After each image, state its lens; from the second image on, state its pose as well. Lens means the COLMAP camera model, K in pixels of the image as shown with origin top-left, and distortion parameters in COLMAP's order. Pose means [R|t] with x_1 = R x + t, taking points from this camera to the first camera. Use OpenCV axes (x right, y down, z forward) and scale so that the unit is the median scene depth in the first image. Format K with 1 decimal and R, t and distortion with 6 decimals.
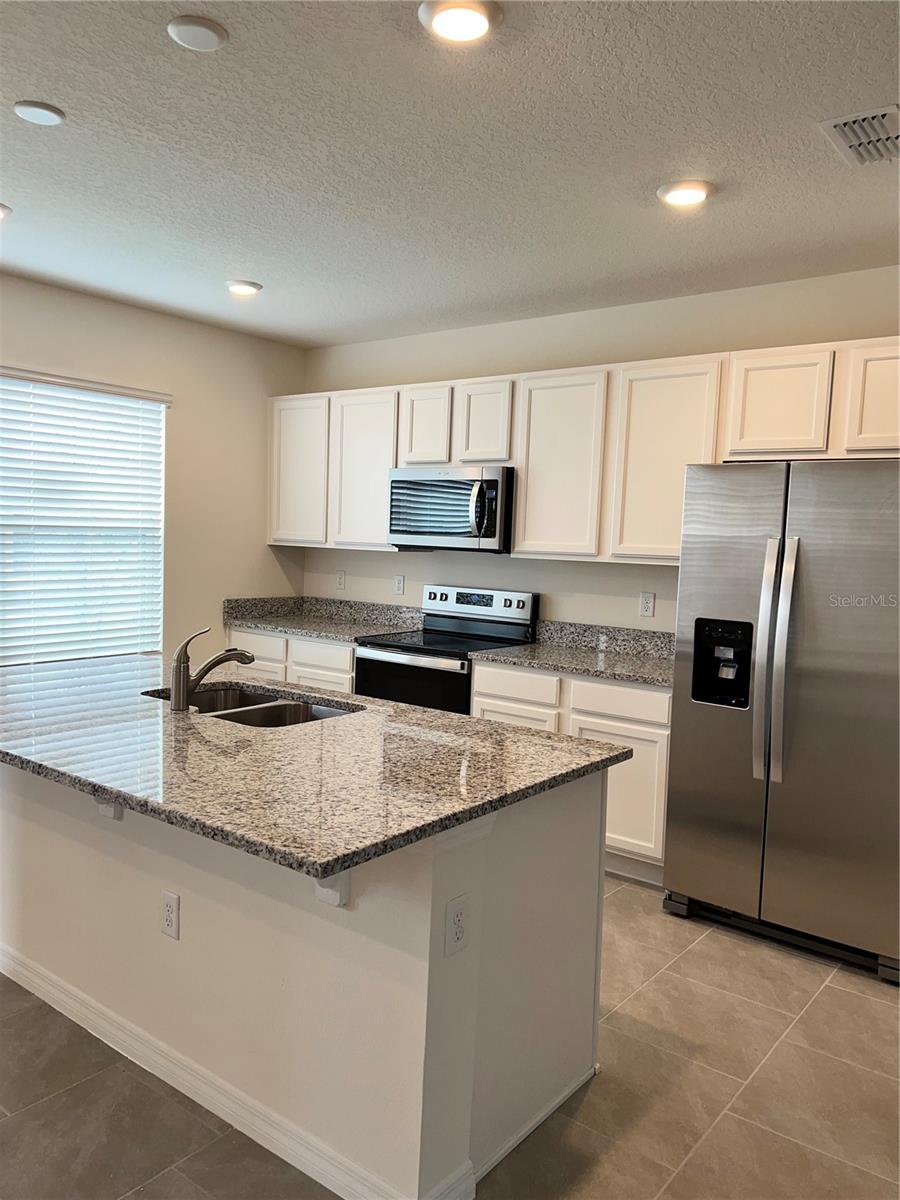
lens RADIAL K [[897.6, 0, 453.4], [0, 897.6, 607.4], [0, 0, 1]] dist [0.097016, -0.150461]
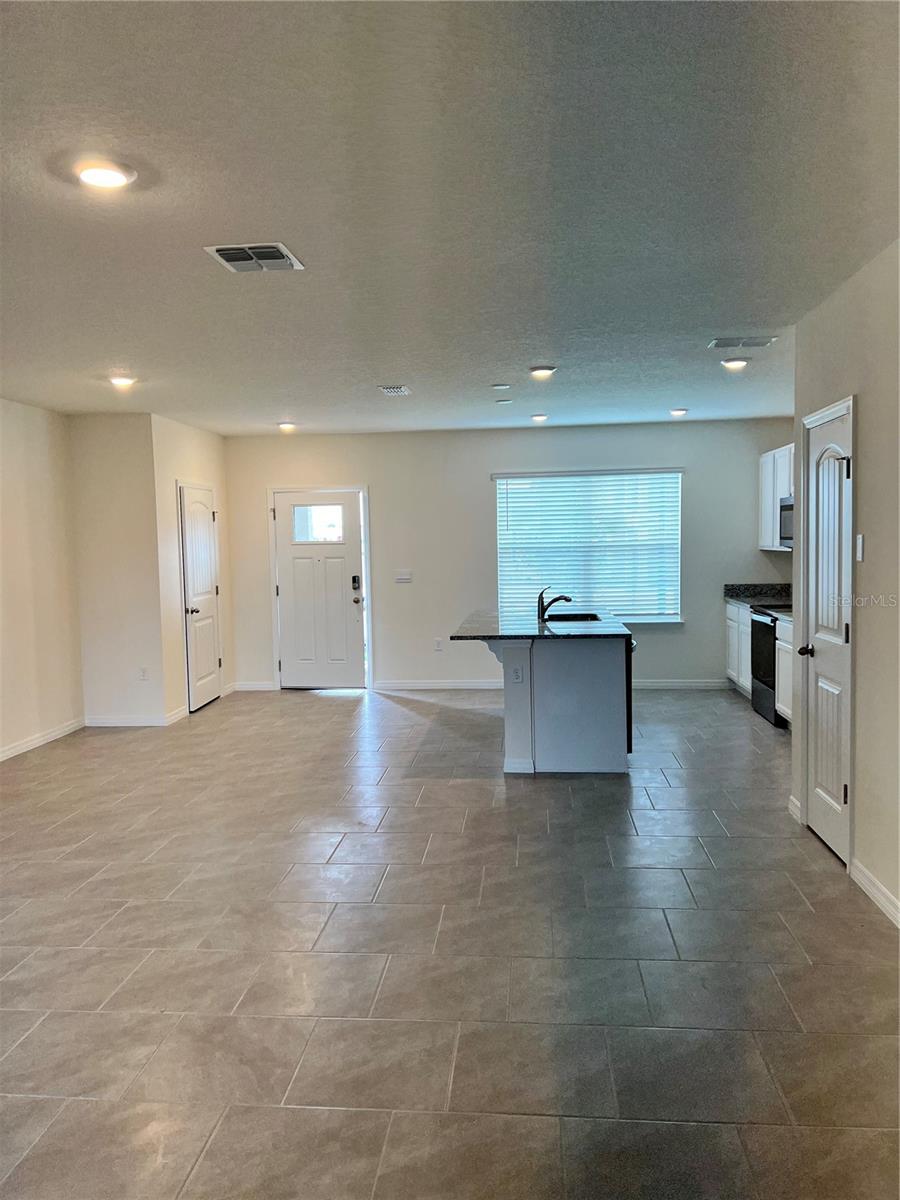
lens RADIAL K [[897.6, 0, 453.4], [0, 897.6, 607.4], [0, 0, 1]] dist [0.097016, -0.150461]
pose [[0.539641, 0.014449, -0.841771, 1.040415], [-0.025363, 0.999678, 0.000899, 0.052530], [0.841513, 0.020864, 0.539833, -0.357871]]
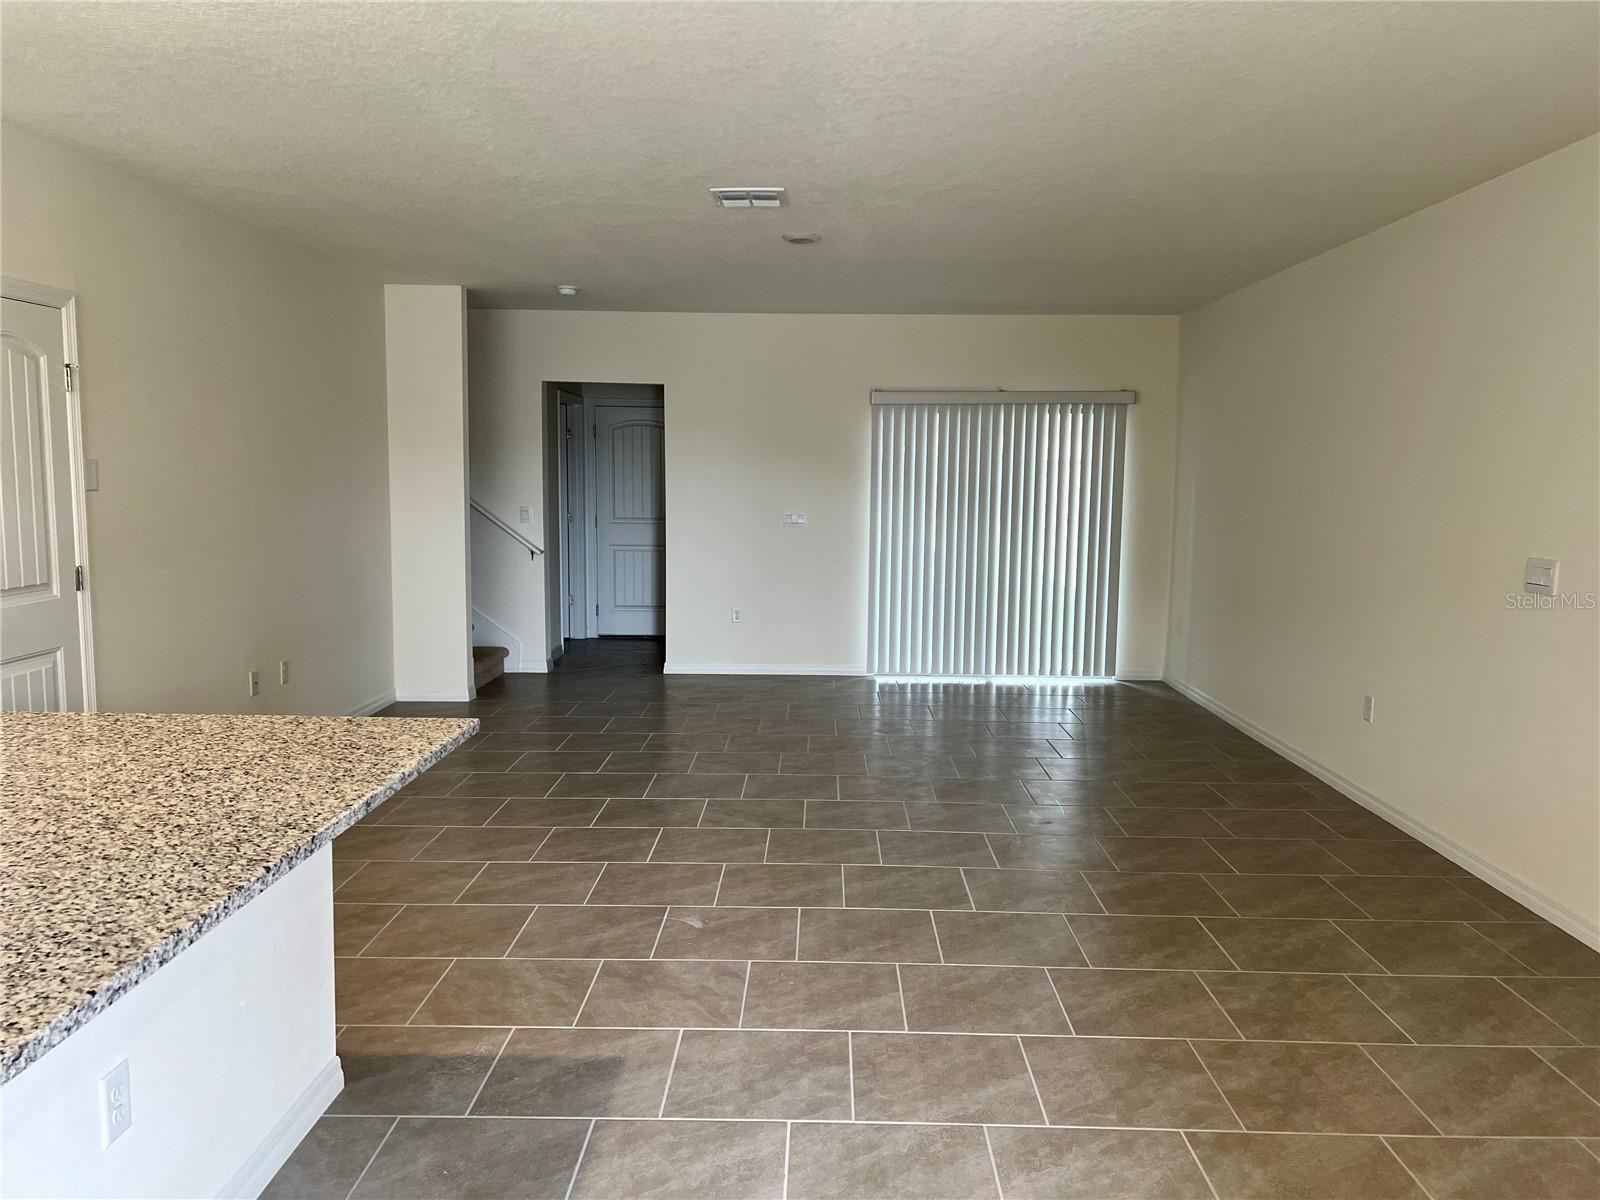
lens RADIAL K [[1197.7, 0, 815.2], [0, 1197.7, 602.8], [0, 0, 1]] dist [0.031957, -0.026127]
pose [[-0.608202, -0.130919, 0.782912, -0.650350], [0.027072, 0.982310, 0.185293, -0.079250], [-0.793321, 0.133891, -0.593898, 0.568123]]
